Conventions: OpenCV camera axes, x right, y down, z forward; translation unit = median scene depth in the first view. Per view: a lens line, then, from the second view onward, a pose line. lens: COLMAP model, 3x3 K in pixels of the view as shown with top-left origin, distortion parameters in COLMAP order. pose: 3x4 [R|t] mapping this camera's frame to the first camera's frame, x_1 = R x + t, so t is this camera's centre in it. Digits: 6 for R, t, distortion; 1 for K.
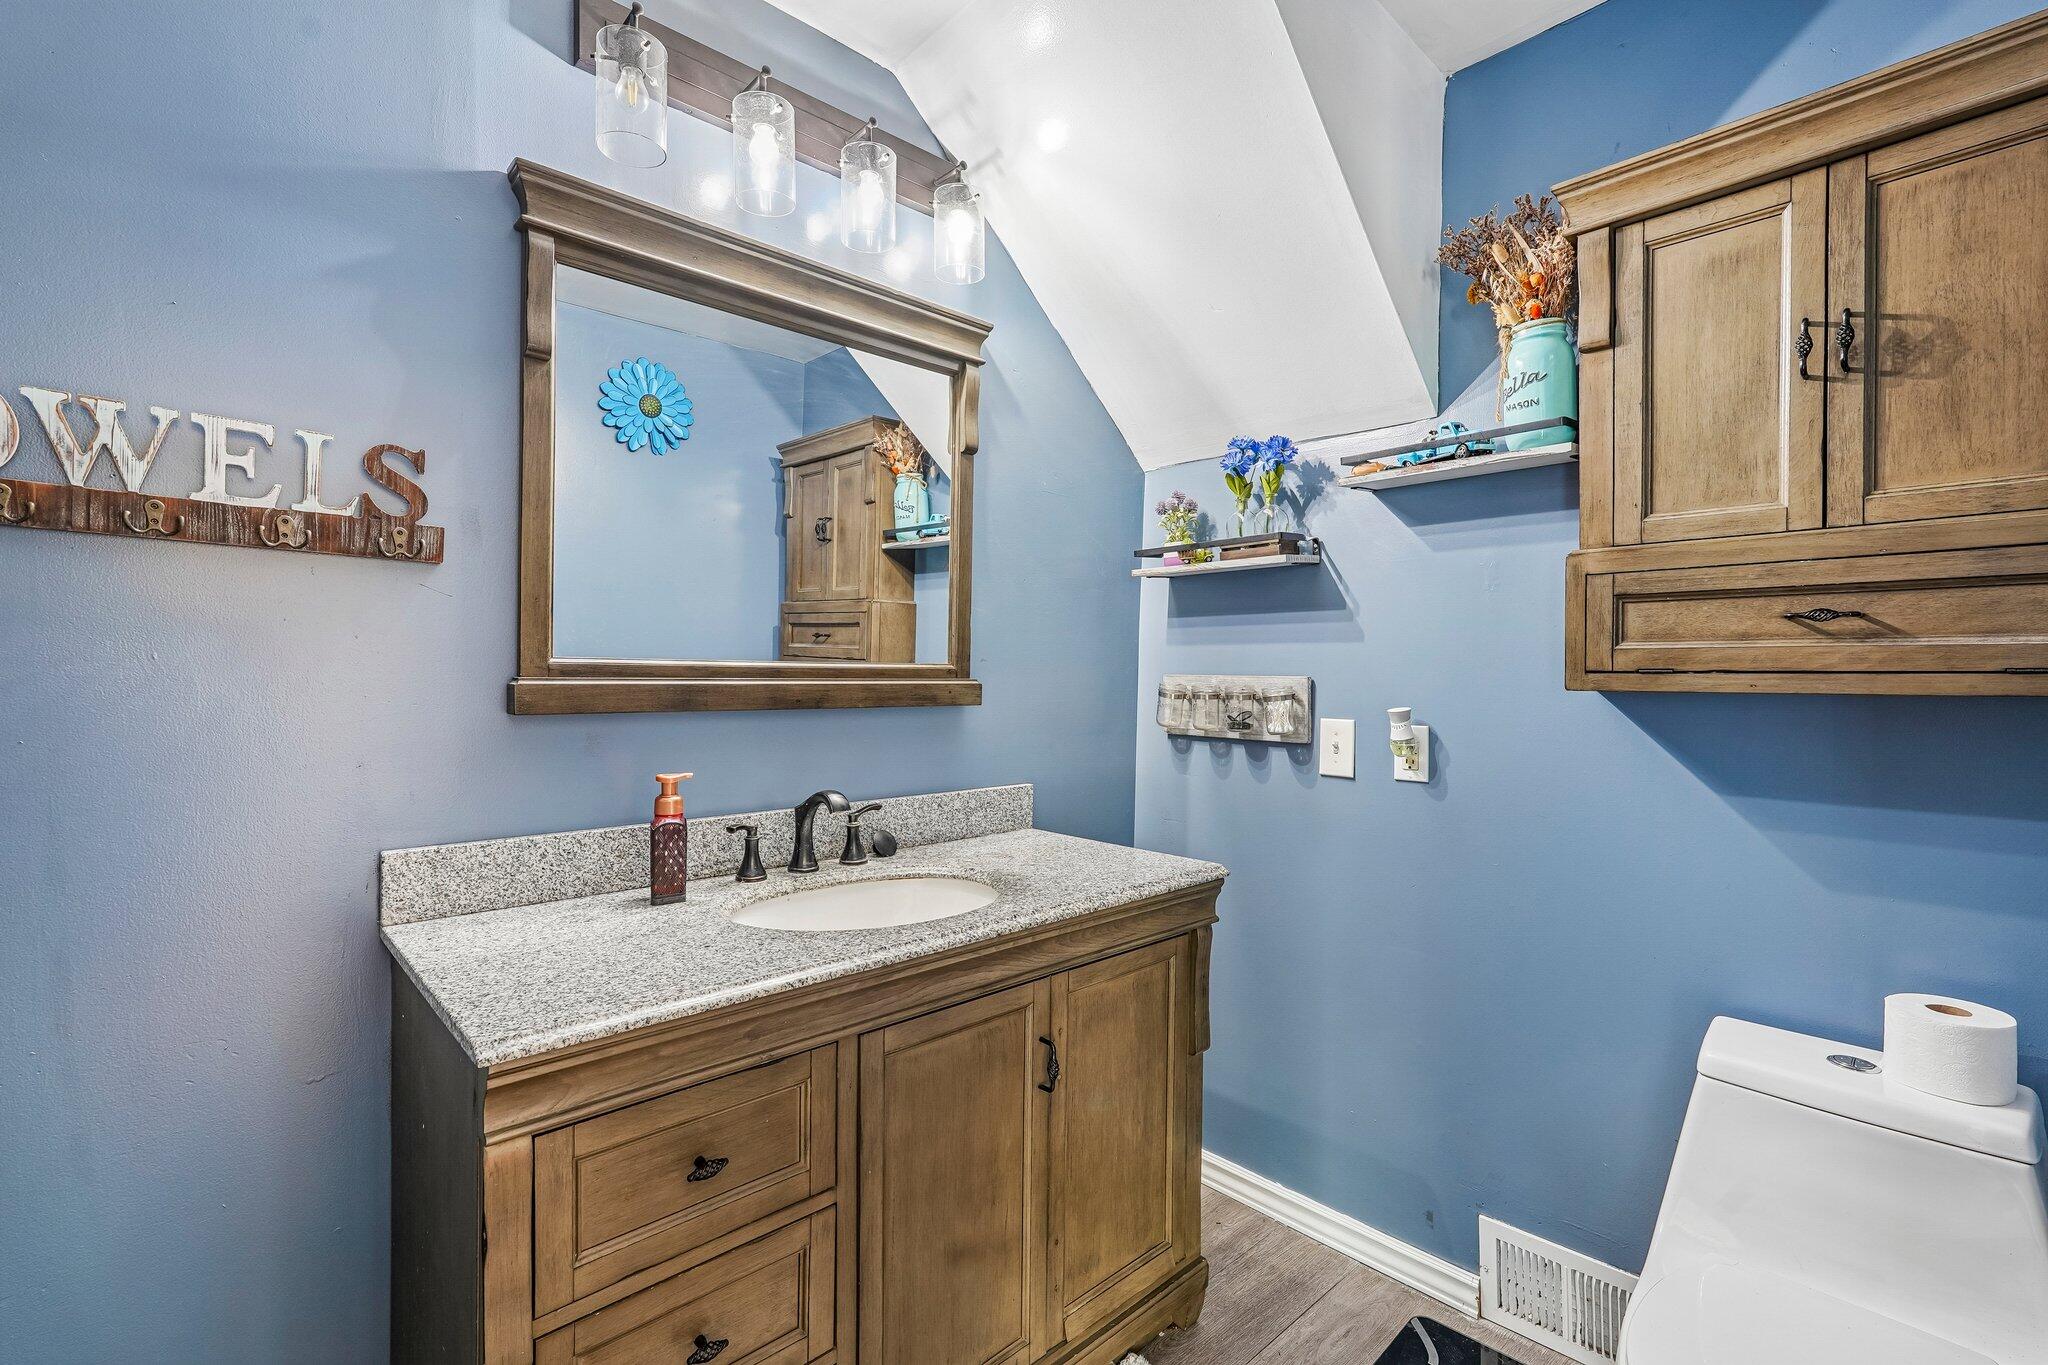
lens RADIAL K [[898.1, 0, 1028.8], [0, 898.1, 681.0], [0, 0, 1]] dist [-0.002703, 0.002691]
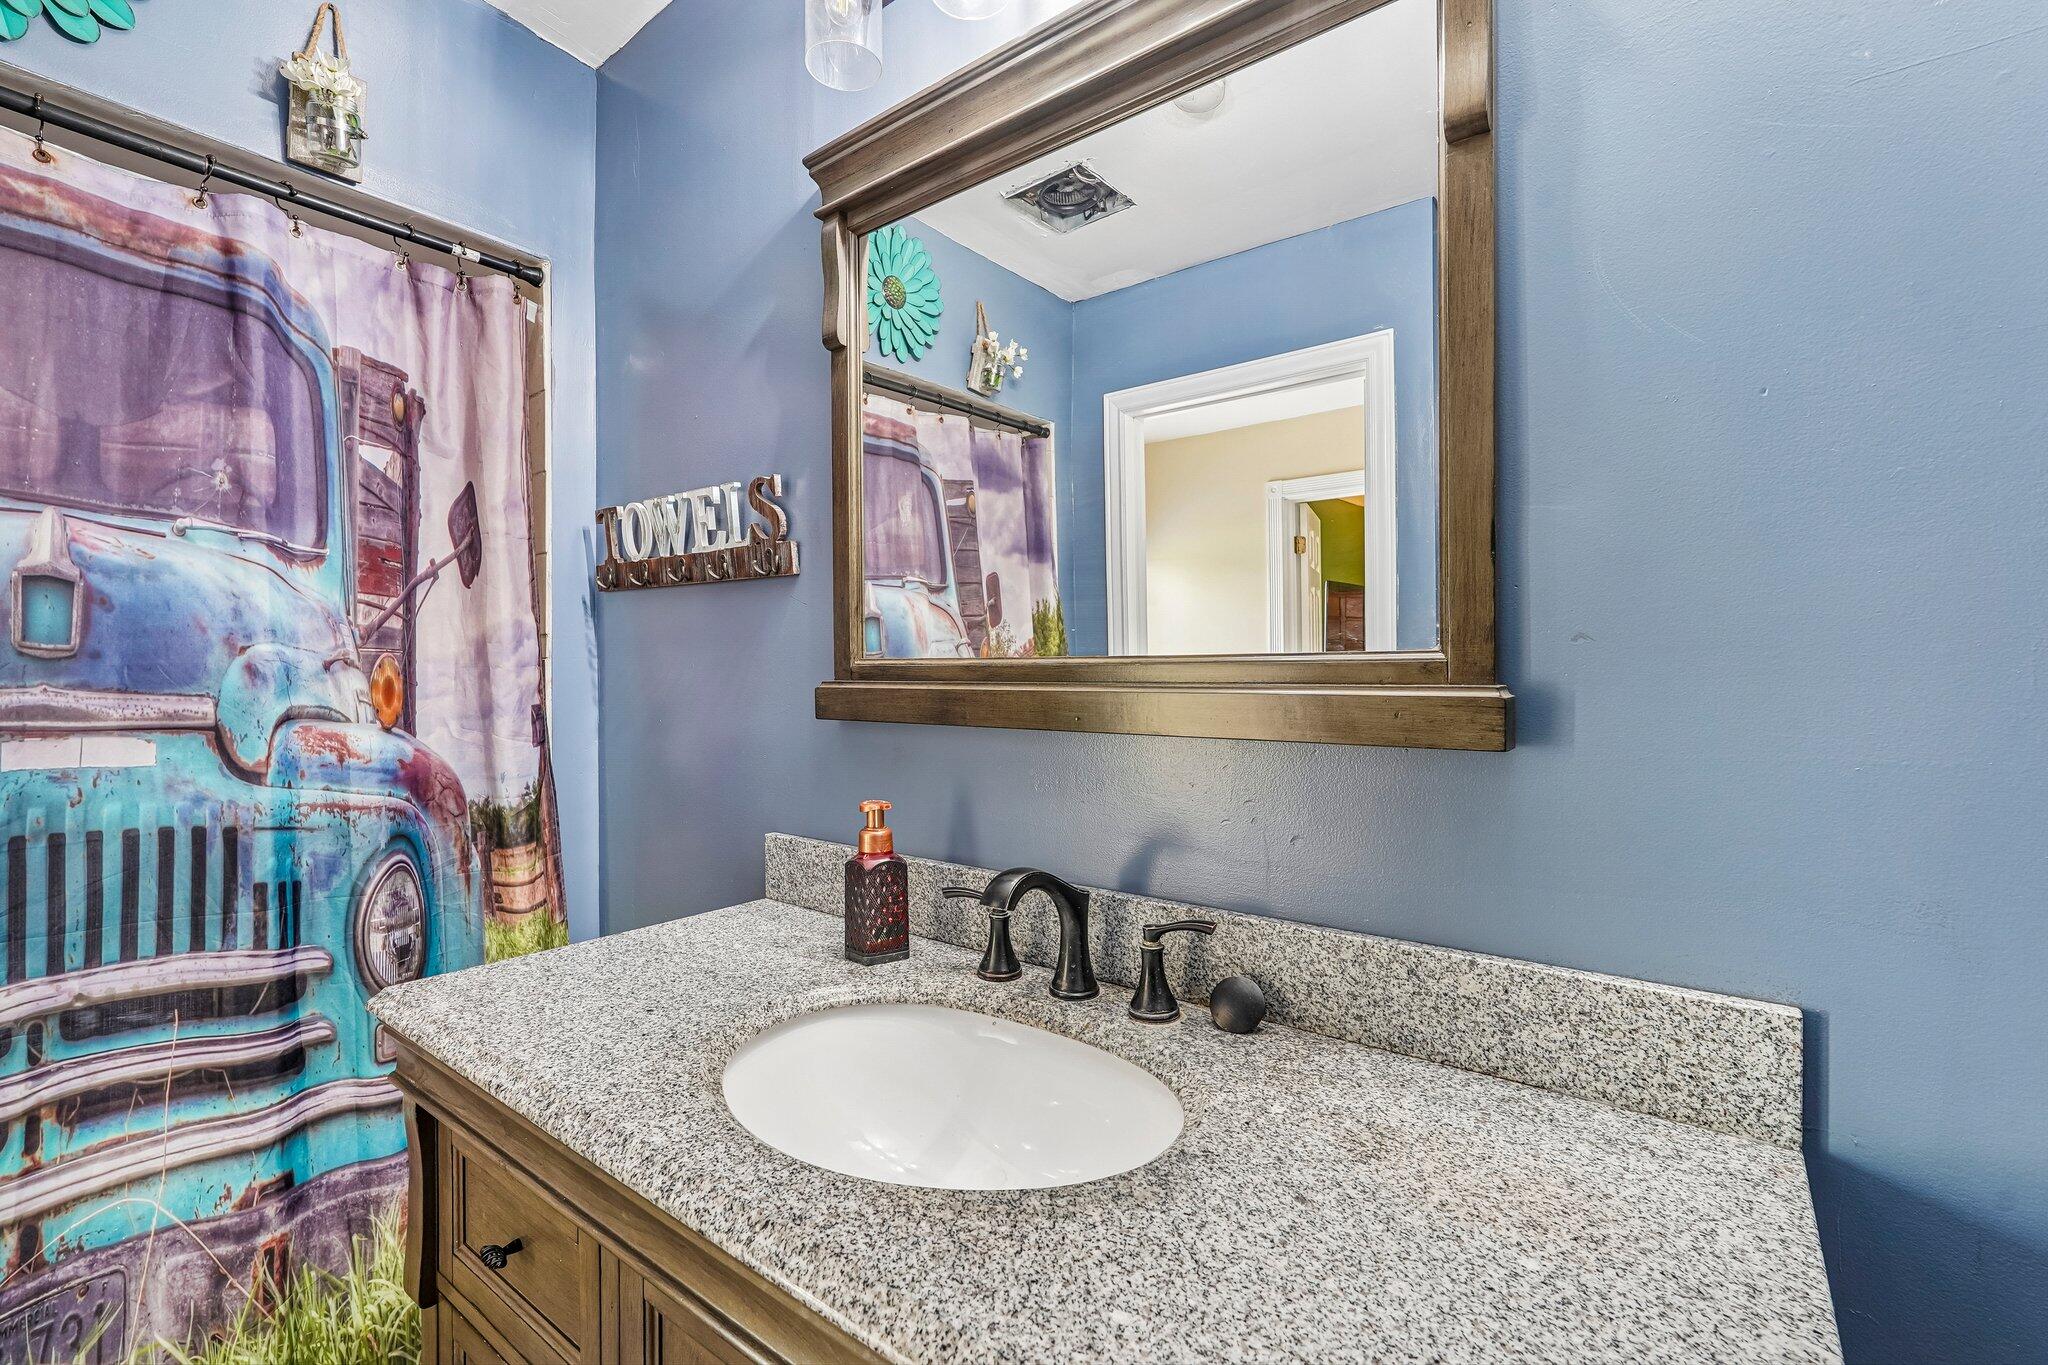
lens RADIAL K [[898.1, 0, 1028.5], [0, 898.1, 671.9], [0, 0, 1]] dist [-0.002703, 0.002691]
pose [[0.168259, -0.004457, -0.985733, 0.456034], [-0.003621, 0.999980, -0.005140, -0.009216], [0.985736, 0.004434, 0.168239, 1.108916]]
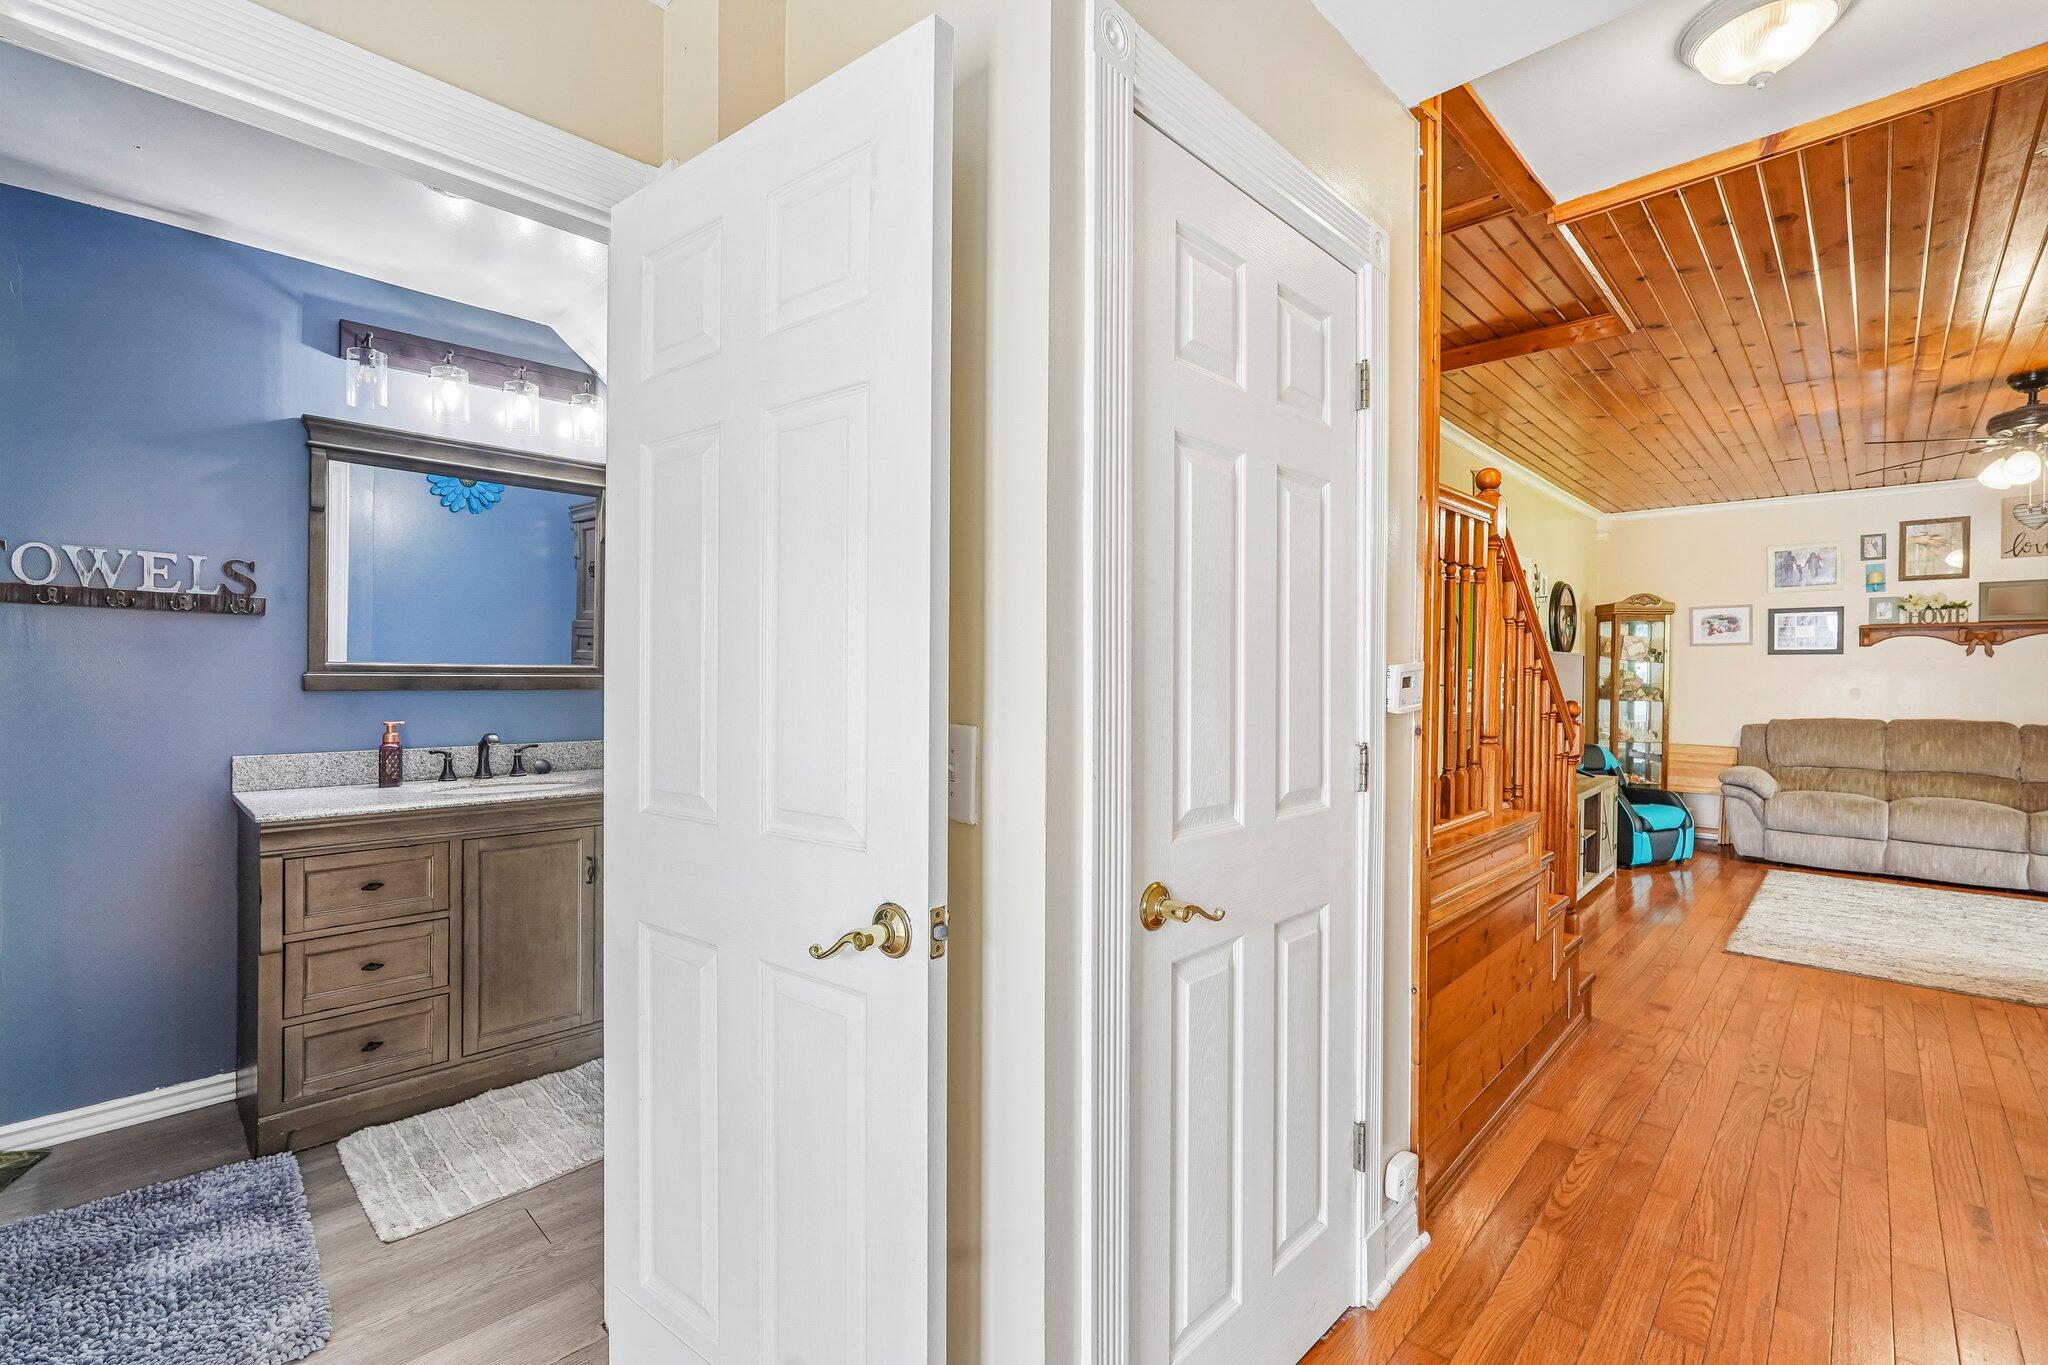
lens RADIAL K [[898.1, 0, 1021.3], [0, 898.1, 679.5], [0, 0, 1]] dist [-0.002703, 0.002691]
pose [[0.999264, 0.000461, 0.038352, 0.988336], [-0.000525, 0.999998, 0.001657, 0.008589], [-0.038351, -0.001676, 0.999263, -1.105090]]
